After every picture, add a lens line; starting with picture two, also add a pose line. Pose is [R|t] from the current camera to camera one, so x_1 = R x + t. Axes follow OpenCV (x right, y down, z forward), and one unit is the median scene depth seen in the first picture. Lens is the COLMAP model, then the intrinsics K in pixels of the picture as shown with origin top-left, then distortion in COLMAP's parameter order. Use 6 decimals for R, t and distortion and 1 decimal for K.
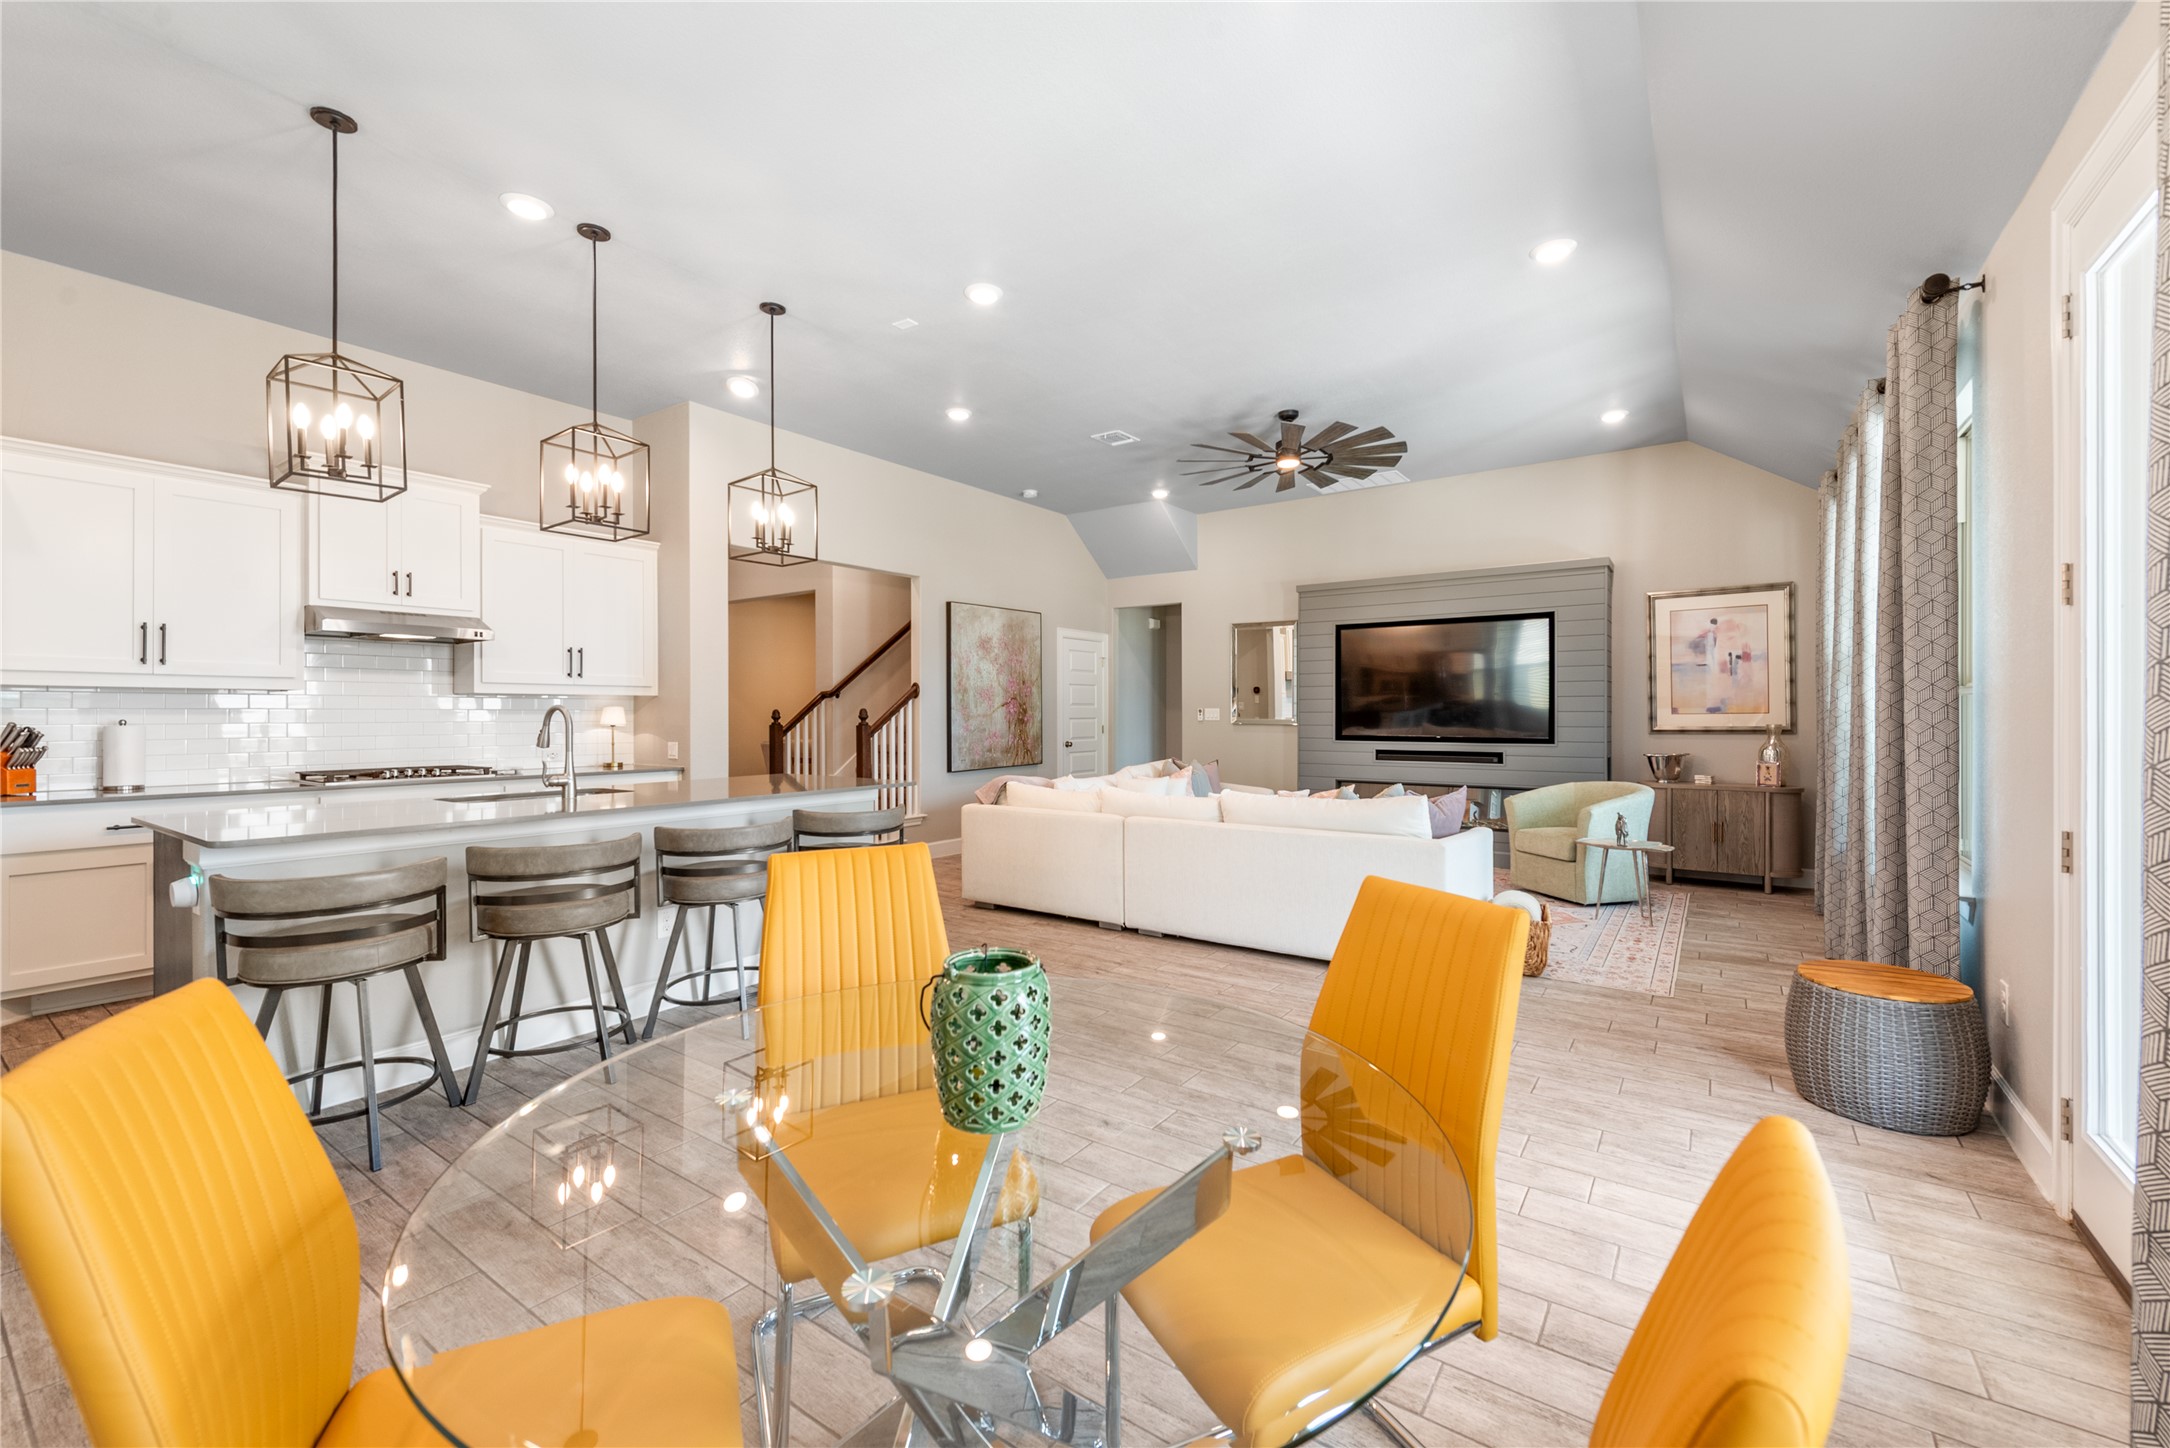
lens RADIAL K [[875.7, 0, 1098.8], [0, 875.7, 715.4], [0, 0, 1]] dist [0.000042, -0.001602]
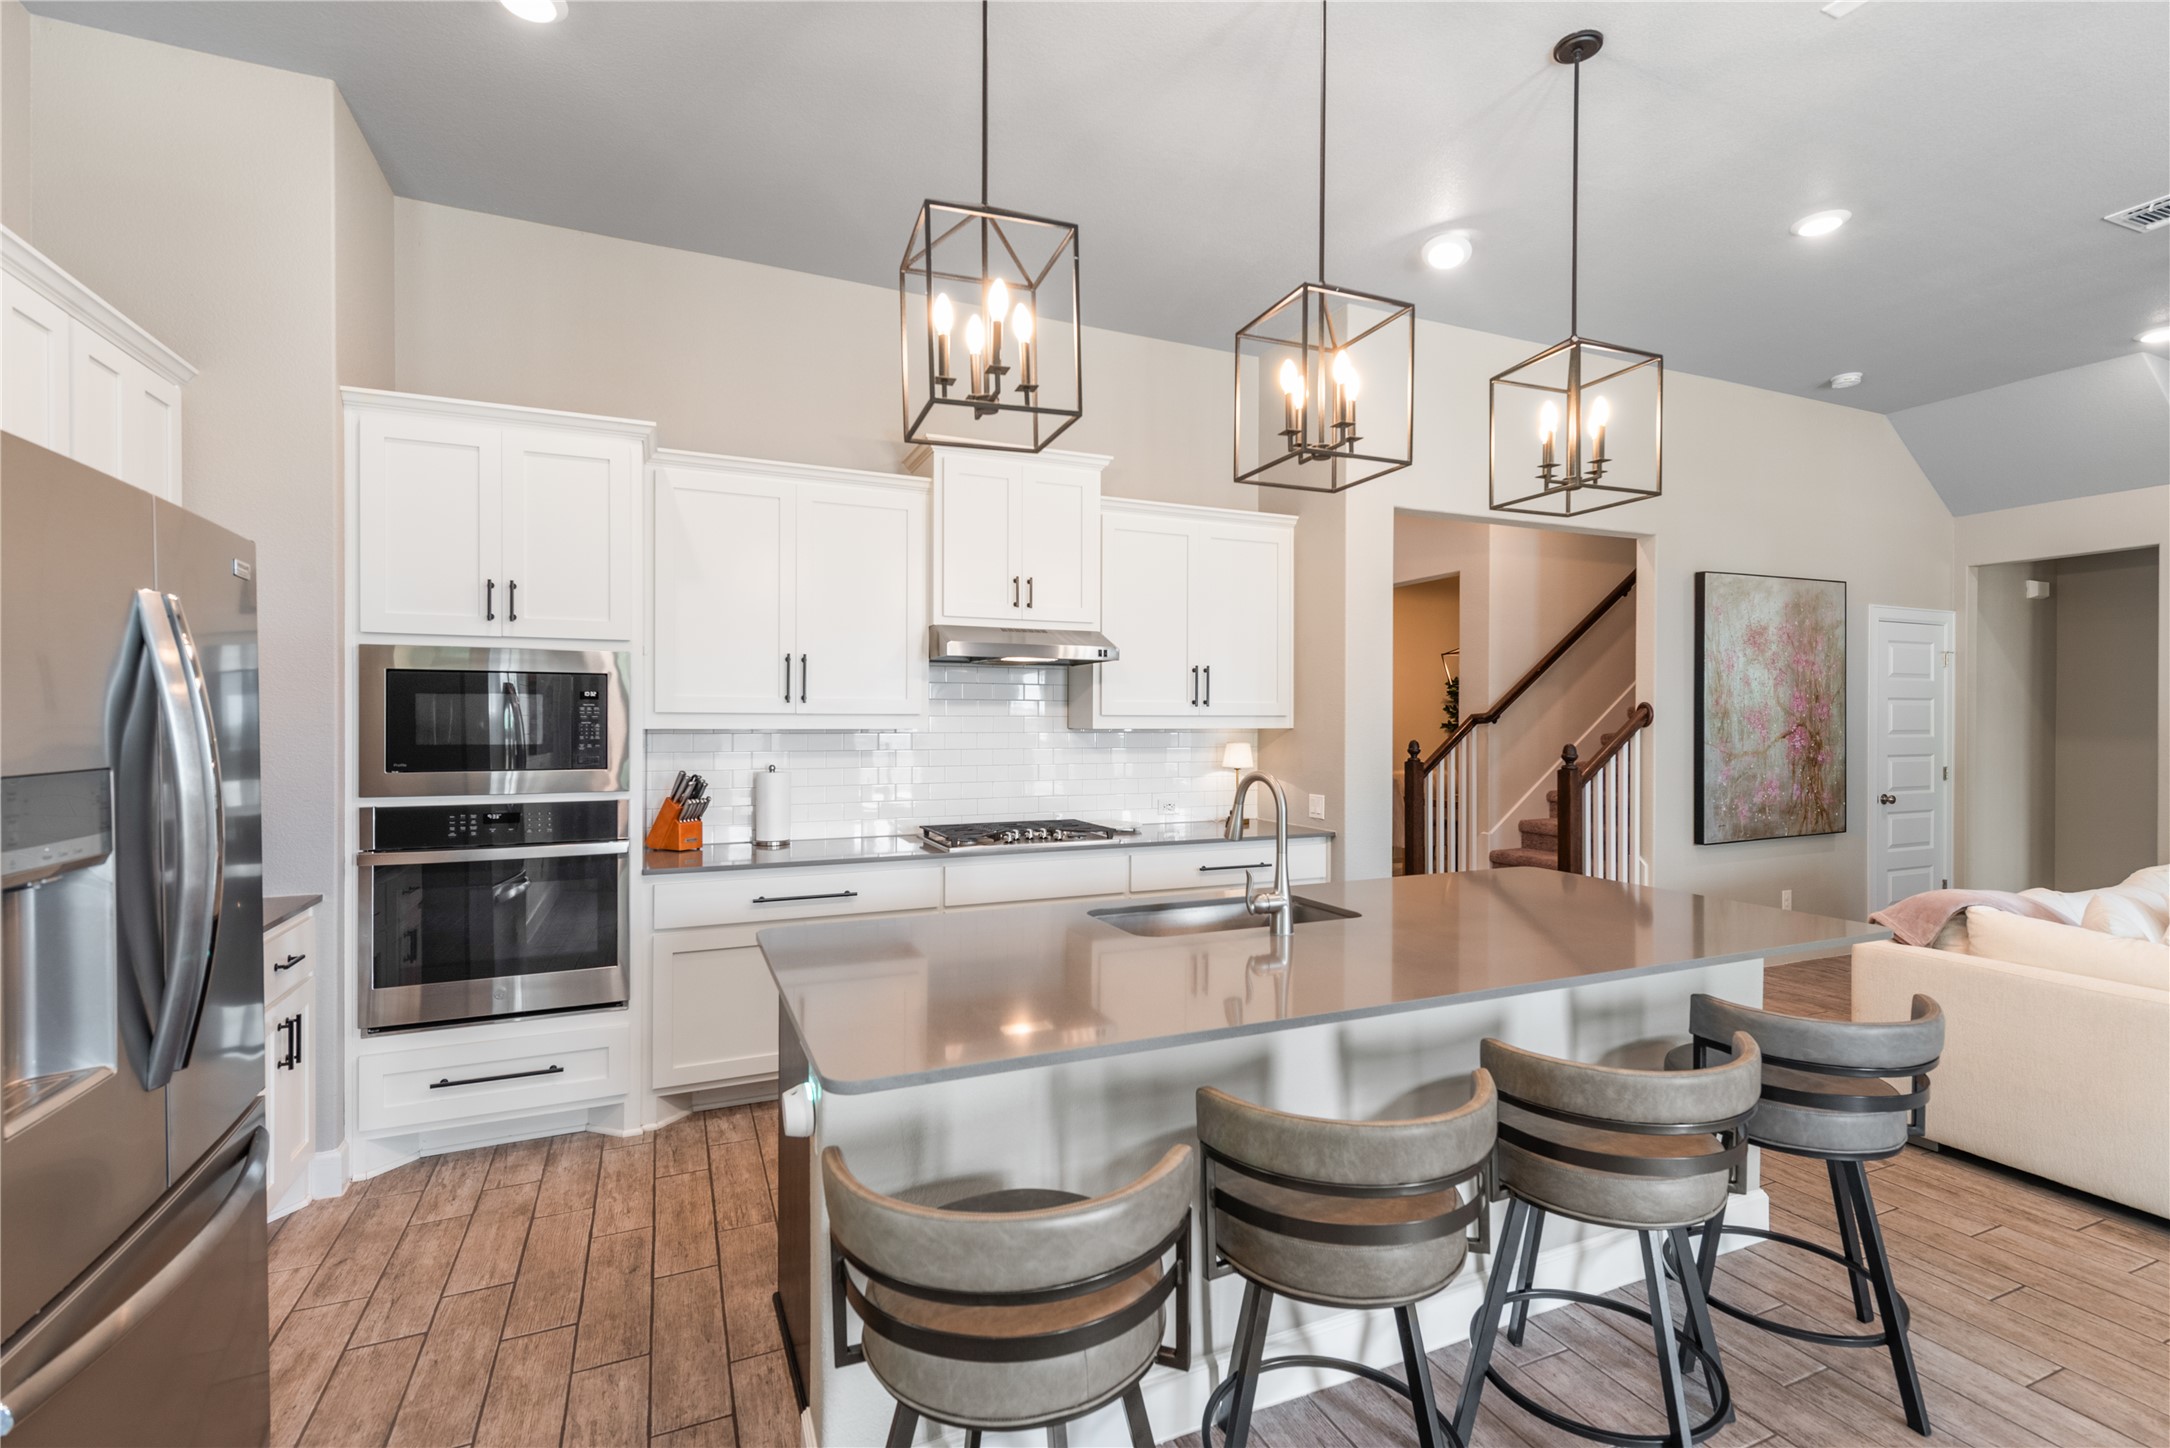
lens RADIAL K [[954.4, 0, 1082.7], [0, 954.4, 726.8], [0, 0, 1]] dist [0.004497, -0.000138]
pose [[0.848029, 0.007808, -0.529892, -0.219370], [-0.004484, 0.999961, 0.007559, -0.027037], [0.529931, -0.004034, 0.848031, 0.224000]]
